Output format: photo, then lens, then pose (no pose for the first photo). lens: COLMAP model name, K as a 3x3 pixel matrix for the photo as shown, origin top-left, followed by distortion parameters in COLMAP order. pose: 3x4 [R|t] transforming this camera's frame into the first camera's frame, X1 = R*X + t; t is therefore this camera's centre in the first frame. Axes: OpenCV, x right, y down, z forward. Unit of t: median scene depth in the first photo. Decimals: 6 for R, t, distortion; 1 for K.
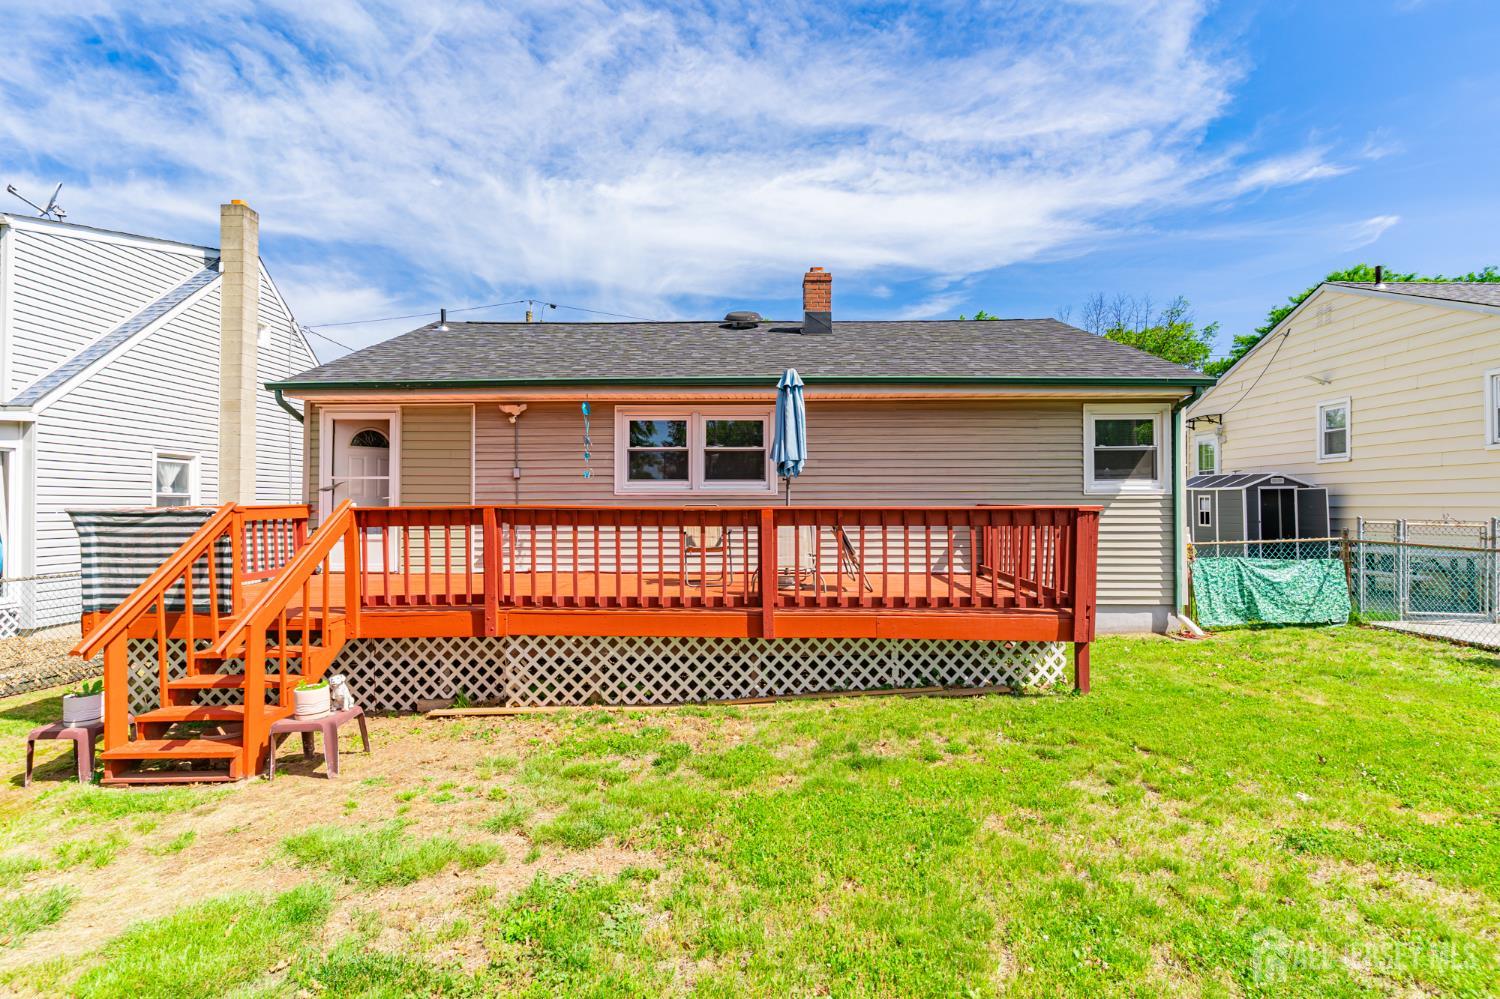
lens RADIAL K [[740.5, 0, 744.7], [0, 740.5, 518.5], [0, 0, 1]] dist [0.002137, 0.000436]
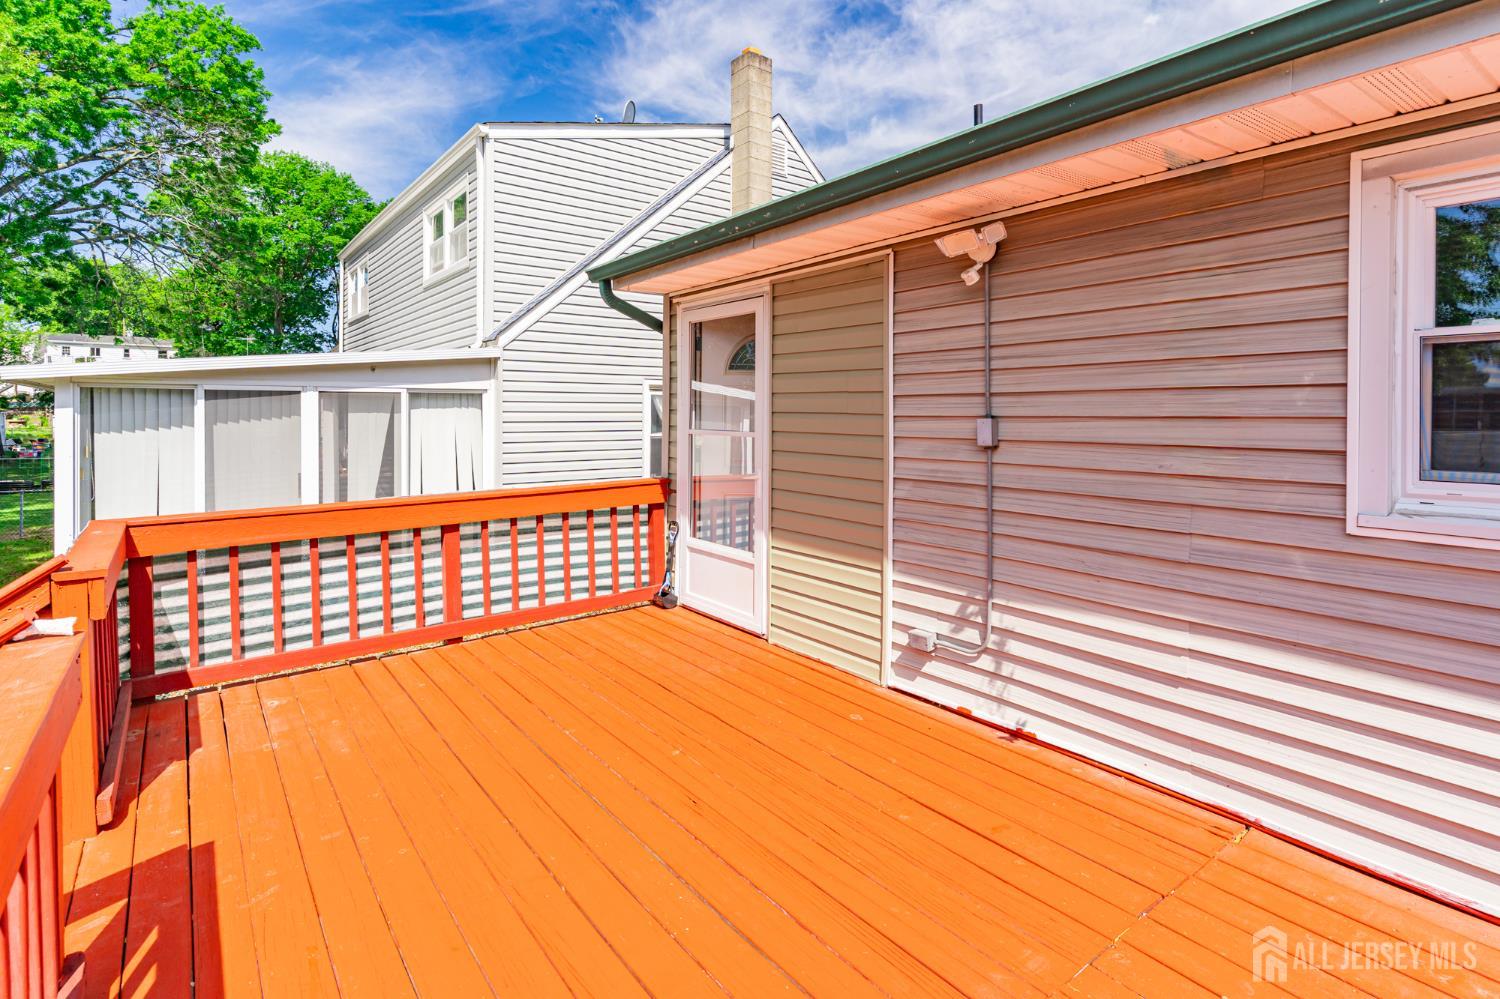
lens RADIAL K [[746.6, 0, 755.5], [0, 746.6, 466.6], [0, 0, 1]] dist [0.002263, 0.000368]
pose [[0.626429, 0.059717, -0.777187, -0.036542], [-0.010996, 0.997639, 0.067793, -0.023779], [0.779401, -0.033922, 0.625607, 0.245052]]
